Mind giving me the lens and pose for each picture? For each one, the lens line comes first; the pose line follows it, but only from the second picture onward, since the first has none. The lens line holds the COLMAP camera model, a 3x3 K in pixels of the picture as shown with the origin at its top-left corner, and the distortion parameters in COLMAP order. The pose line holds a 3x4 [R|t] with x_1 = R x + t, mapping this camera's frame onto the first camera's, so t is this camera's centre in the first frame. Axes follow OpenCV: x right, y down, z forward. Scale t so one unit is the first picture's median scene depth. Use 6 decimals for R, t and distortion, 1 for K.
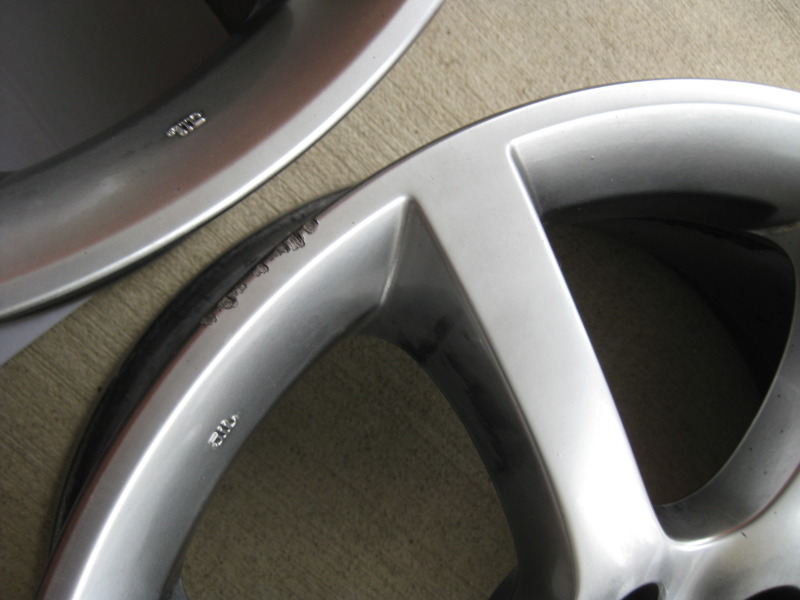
lens RADIAL K [[870.5, 0, 400.0], [0, 870.5, 300.0], [0, 0, 1]] dist [-0.139690, 0.044221]
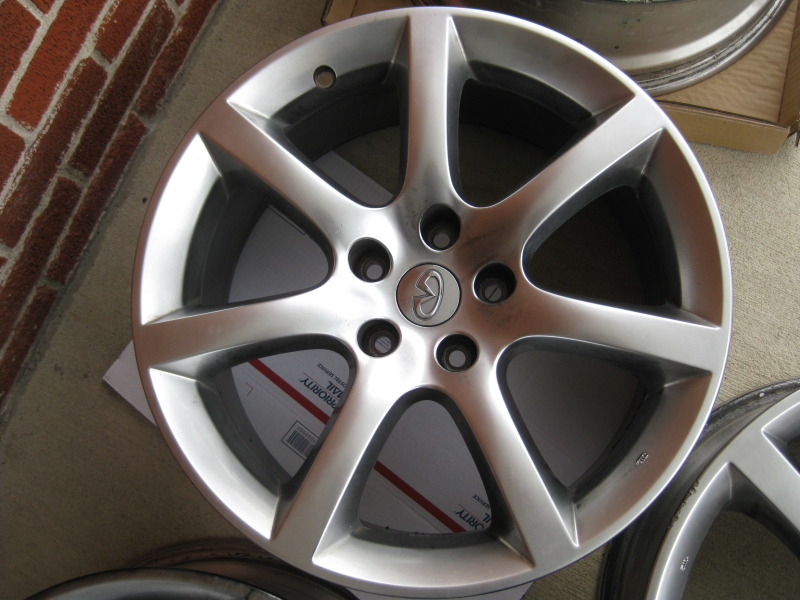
lens RADIAL K [[870.5, 0, 400.0], [0, 870.5, 300.0], [0, 0, 1]] dist [-0.139690, 0.044221]
pose [[0.886992, -0.296942, -0.353652, 0.109053], [0.243453, 0.951462, -0.188286, -0.205419], [0.392397, 0.080910, 0.916231, -1.078055]]
